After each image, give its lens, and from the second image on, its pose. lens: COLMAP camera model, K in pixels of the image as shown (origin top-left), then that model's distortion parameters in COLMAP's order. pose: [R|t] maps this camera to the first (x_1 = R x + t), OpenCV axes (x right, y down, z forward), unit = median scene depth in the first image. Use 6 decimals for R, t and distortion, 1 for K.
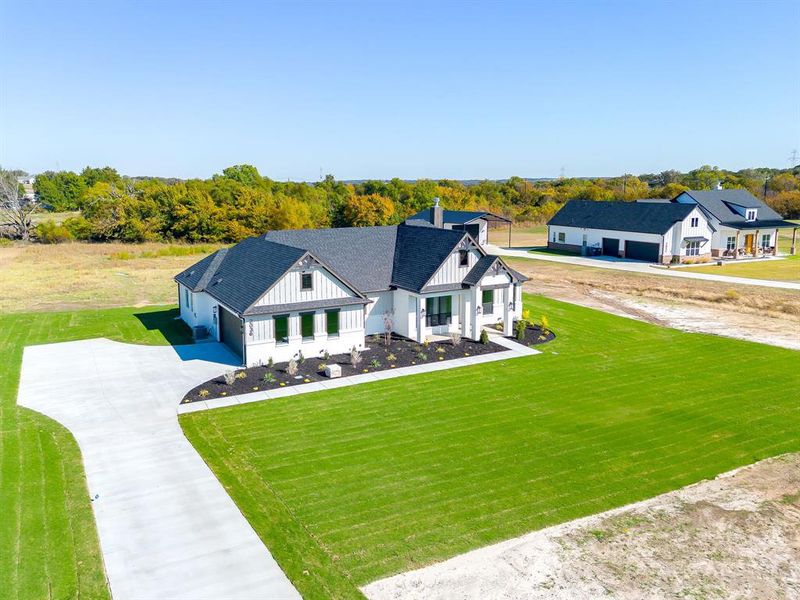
lens RADIAL K [[633.8, 0, 362.3], [0, 633.8, 288.6], [0, 0, 1]] dist [0.063697, -0.039527]
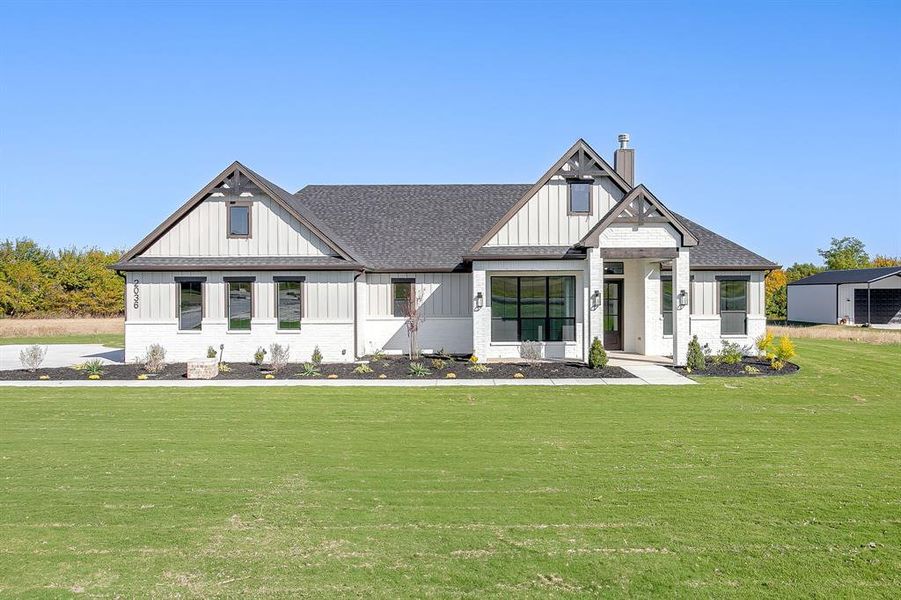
lens RADIAL K [[759.3, 0, 451.1], [0, 759.3, 314.3], [0, 0, 1]] dist [-0.041074, 0.080632]
pose [[0.884667, 0.018316, -0.465864, 0.351527], [-0.082895, 0.989486, -0.118513, 0.120677], [0.458796, 0.143462, 0.876884, 0.465956]]
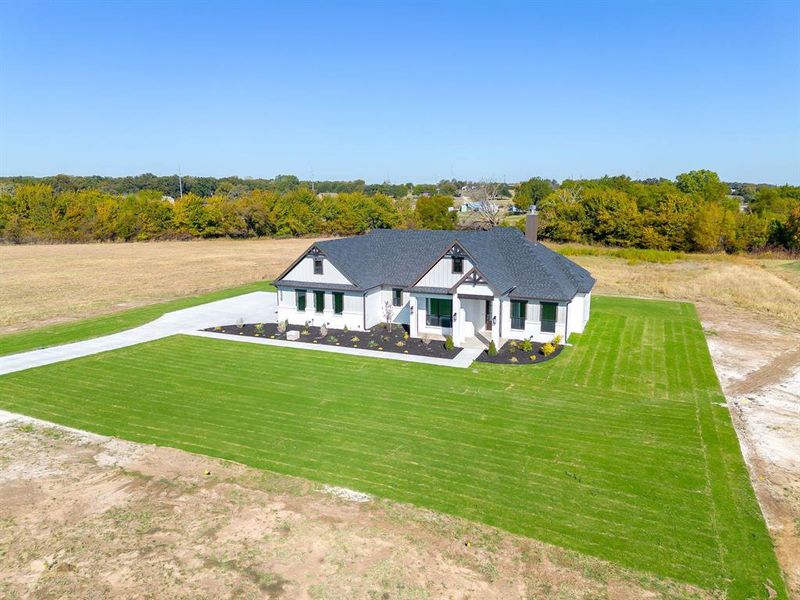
lens RADIAL K [[576.9, 0, 397.0], [0, 576.9, 300.3], [0, 0, 1]] dist [0.053383, -0.027414]
pose [[0.631585, 0.148932, -0.760867, 0.828571], [-0.130501, 0.987796, 0.085024, -0.058997], [0.764244, 0.045594, 0.643313, 0.336240]]
